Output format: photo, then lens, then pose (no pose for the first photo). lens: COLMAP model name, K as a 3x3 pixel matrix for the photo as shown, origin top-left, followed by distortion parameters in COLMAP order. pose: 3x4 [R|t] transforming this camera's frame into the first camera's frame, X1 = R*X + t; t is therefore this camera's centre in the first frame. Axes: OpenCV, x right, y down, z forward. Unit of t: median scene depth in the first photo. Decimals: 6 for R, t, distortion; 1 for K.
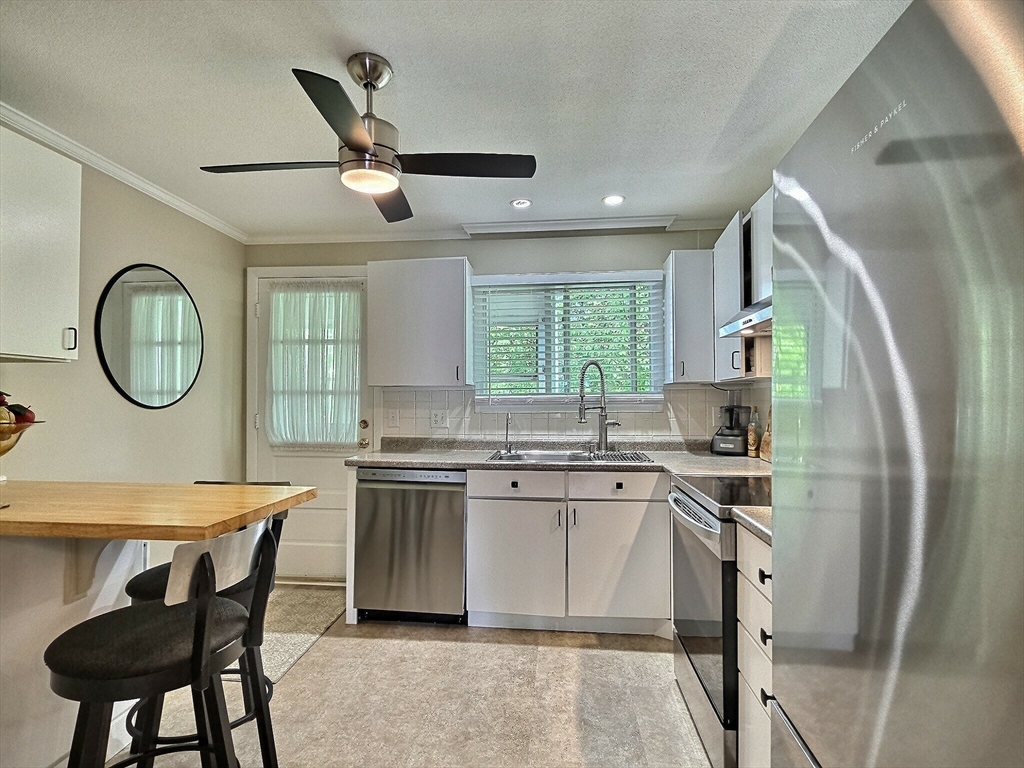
lens RADIAL K [[543.2, 0, 509.3], [0, 543.2, 391.7], [0, 0, 1]] dist [-0.005411, 0.000066]
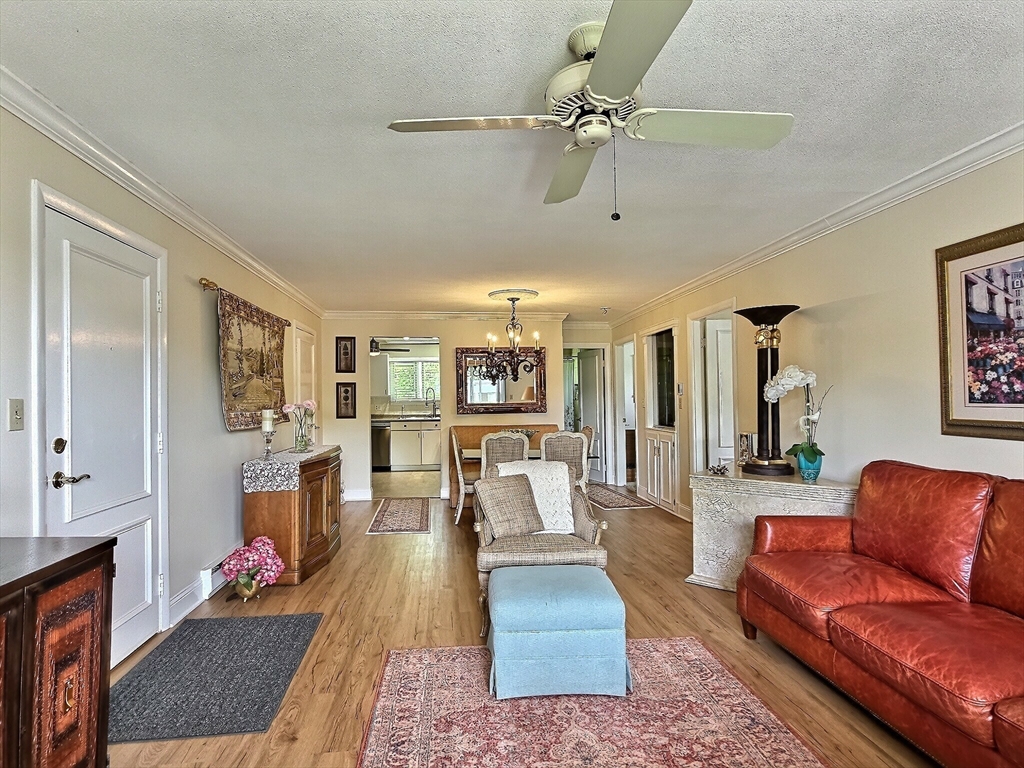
lens RADIAL K [[543.2, 0, 511.7], [0, 543.2, 387.9], [0, 0, 1]] dist [-0.005411, 0.000066]
pose [[0.977276, -0.007709, 0.211832, -0.047256], [0.008745, 0.999954, -0.003957, -0.038389], [-0.211792, 0.005719, 0.977298, -2.047679]]
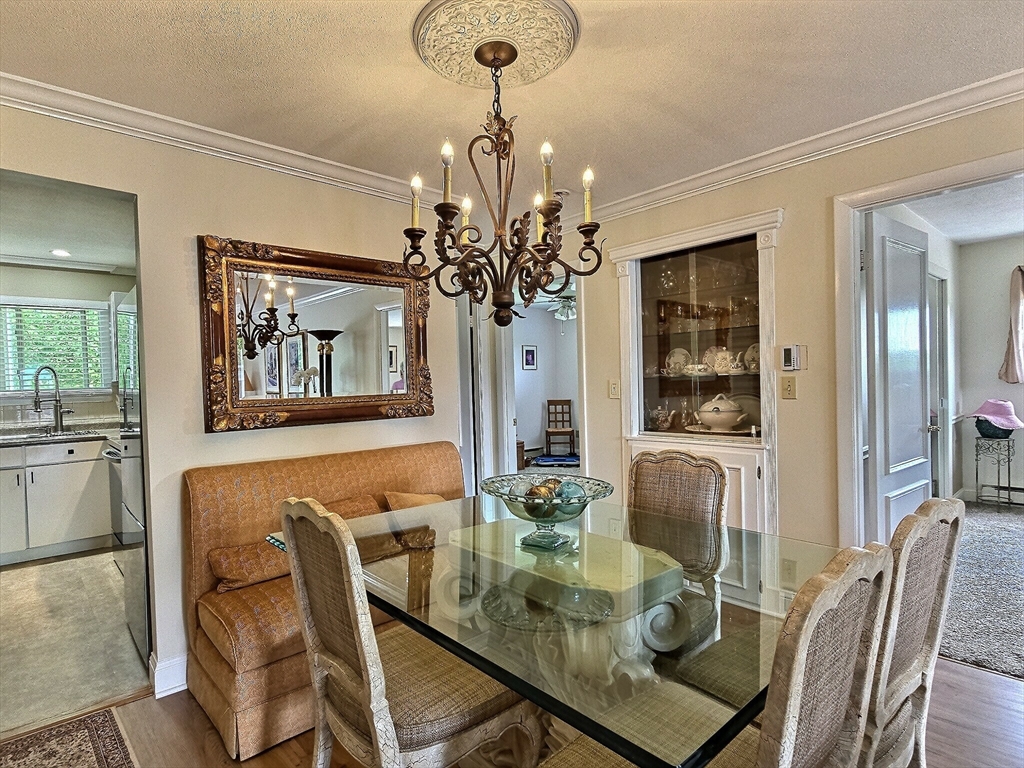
lens RADIAL K [[543.2, 0, 510.6], [0, 543.2, 390.0], [0, 0, 1]] dist [-0.005411, 0.000066]
pose [[0.673037, -0.031652, 0.738931, -0.064840], [0.014980, 0.999462, 0.029168, -0.018792], [-0.739457, -0.008562, 0.673149, -0.748849]]
